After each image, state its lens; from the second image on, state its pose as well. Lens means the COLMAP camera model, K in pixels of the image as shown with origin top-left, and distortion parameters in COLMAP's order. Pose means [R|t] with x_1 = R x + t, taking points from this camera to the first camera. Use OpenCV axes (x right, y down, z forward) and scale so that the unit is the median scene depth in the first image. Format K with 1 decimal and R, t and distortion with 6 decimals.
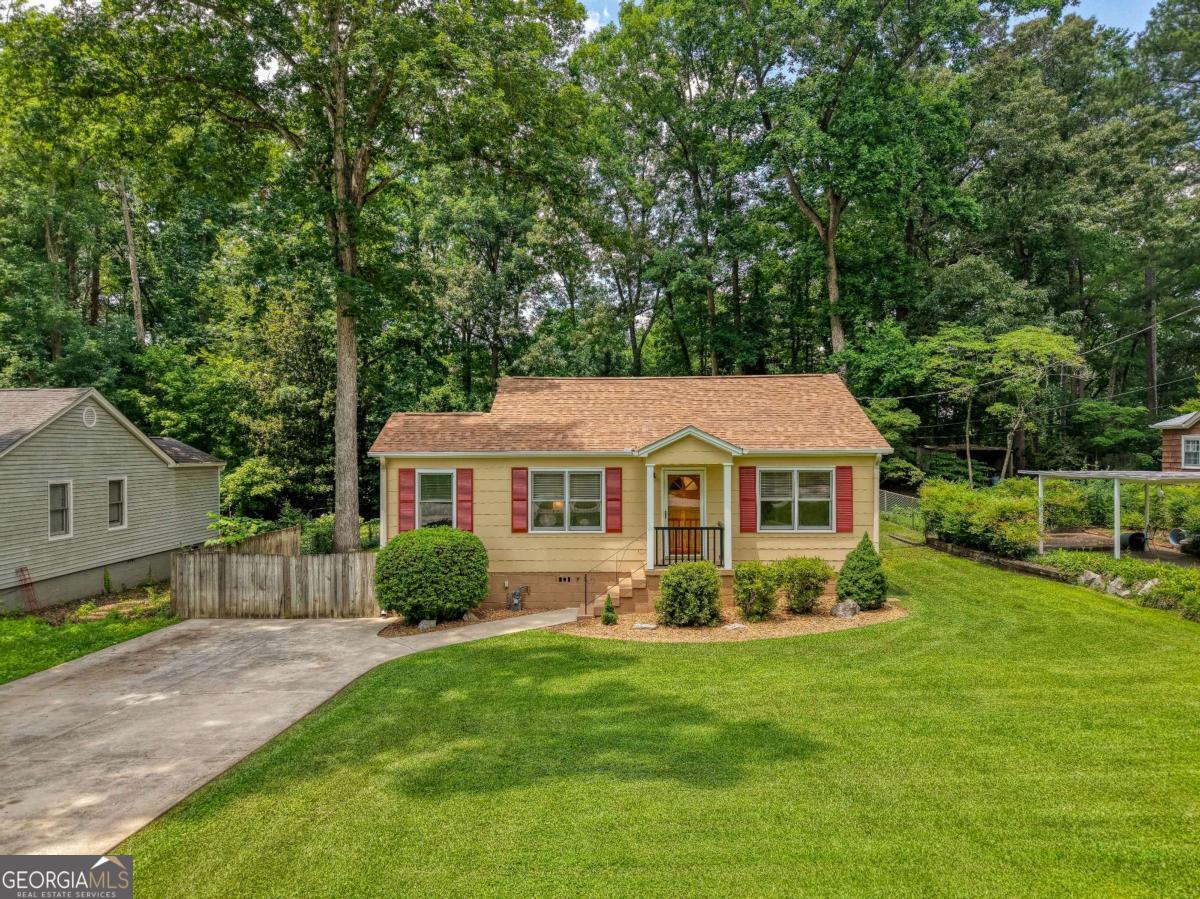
lens RADIAL K [[815.0, 0, 600.0], [0, 815.0, 449.5], [0, 0, 1]] dist [0.004318, -0.001926]
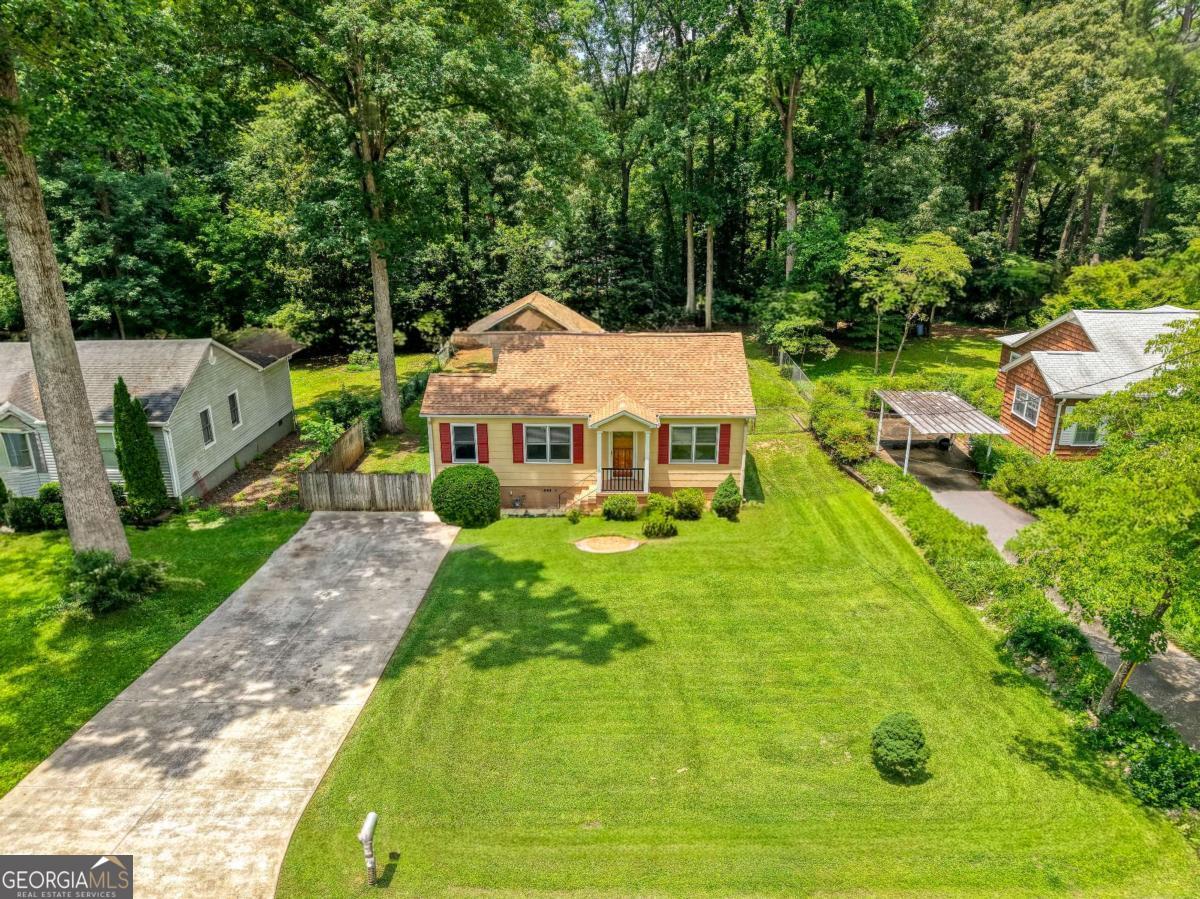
lens RADIAL K [[818.9, 0, 594.7], [0, 818.9, 453.0], [0, 0, 1]] dist [0.043546, -0.046500]
pose [[0.999952, 0.006179, -0.007664, 0.052567], [-0.003455, 0.949255, 0.314490, -0.357747], [0.009219, -0.314448, 0.949230, -0.428926]]
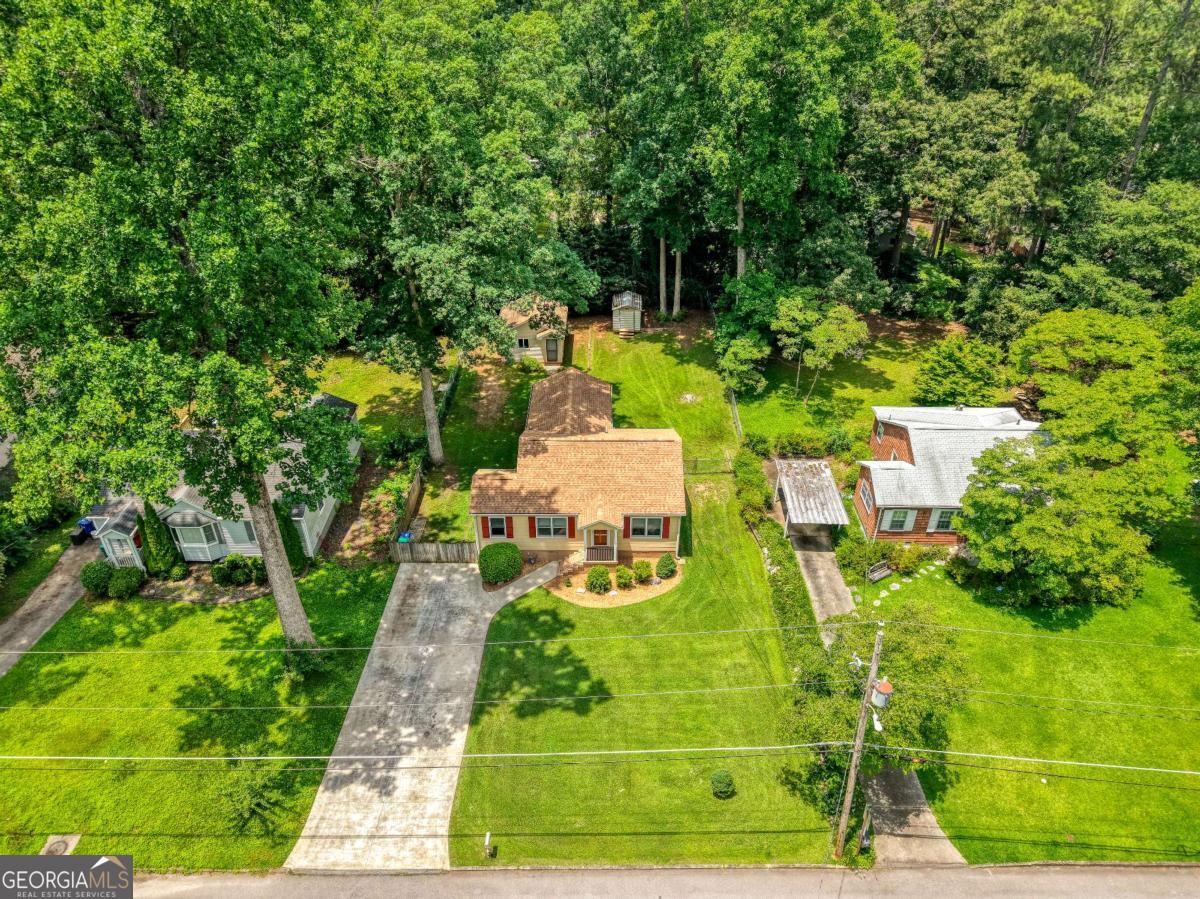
lens RADIAL K [[818.9, 0, 594.7], [0, 818.9, 453.0], [0, 0, 1]] dist [0.043546, -0.046500]
pose [[0.999988, 0.004081, 0.002561, 0.067816], [-0.004817, 0.836622, 0.547760, -1.246445], [0.000093, -0.547766, 0.836632, -0.778490]]
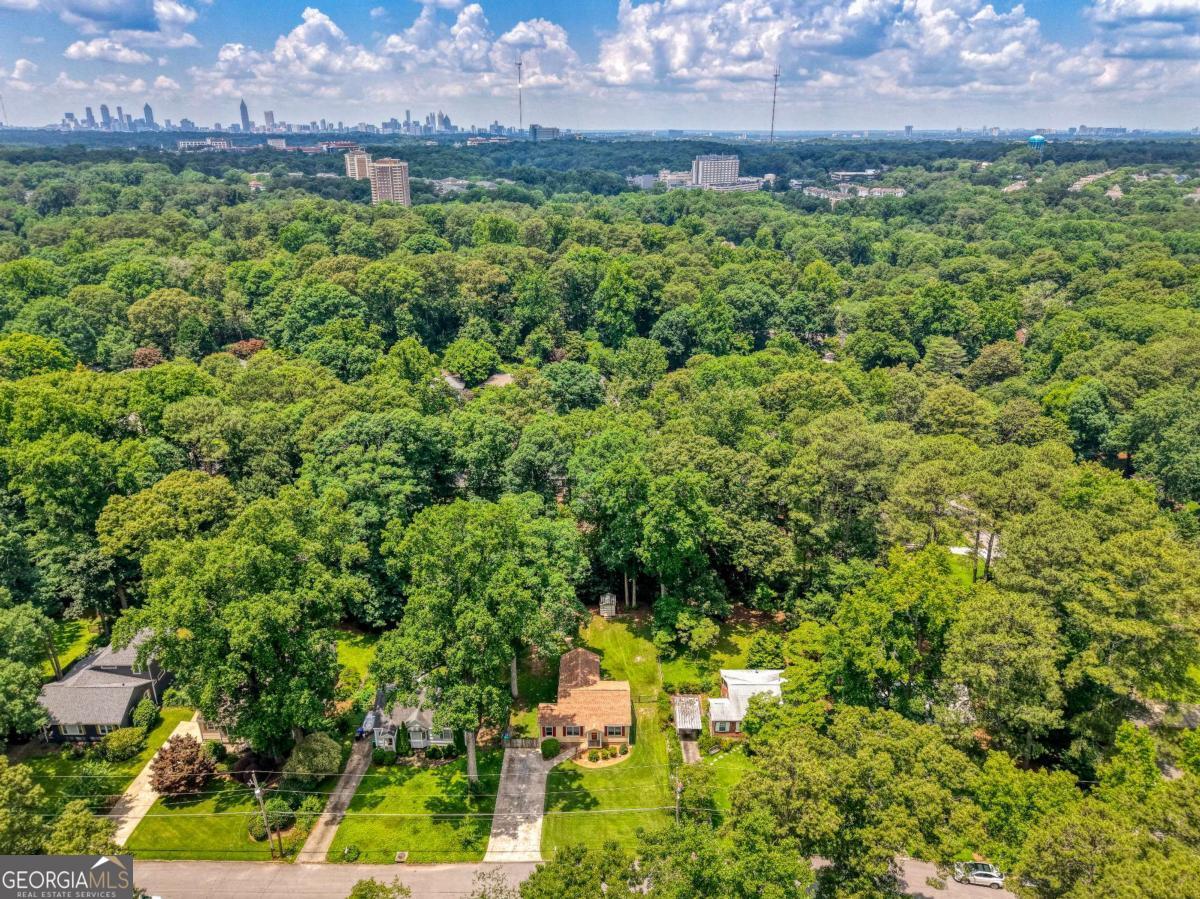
lens RADIAL K [[825.1, 0, 592.8], [0, 825.1, 443.1], [0, 0, 1]] dist [0.004197, -0.003196]
pose [[0.999963, -0.001839, 0.008426, 0.042490], [-0.001211, 0.937382, 0.348301, -3.188851], [-0.008539, -0.348299, 0.937345, -3.053643]]
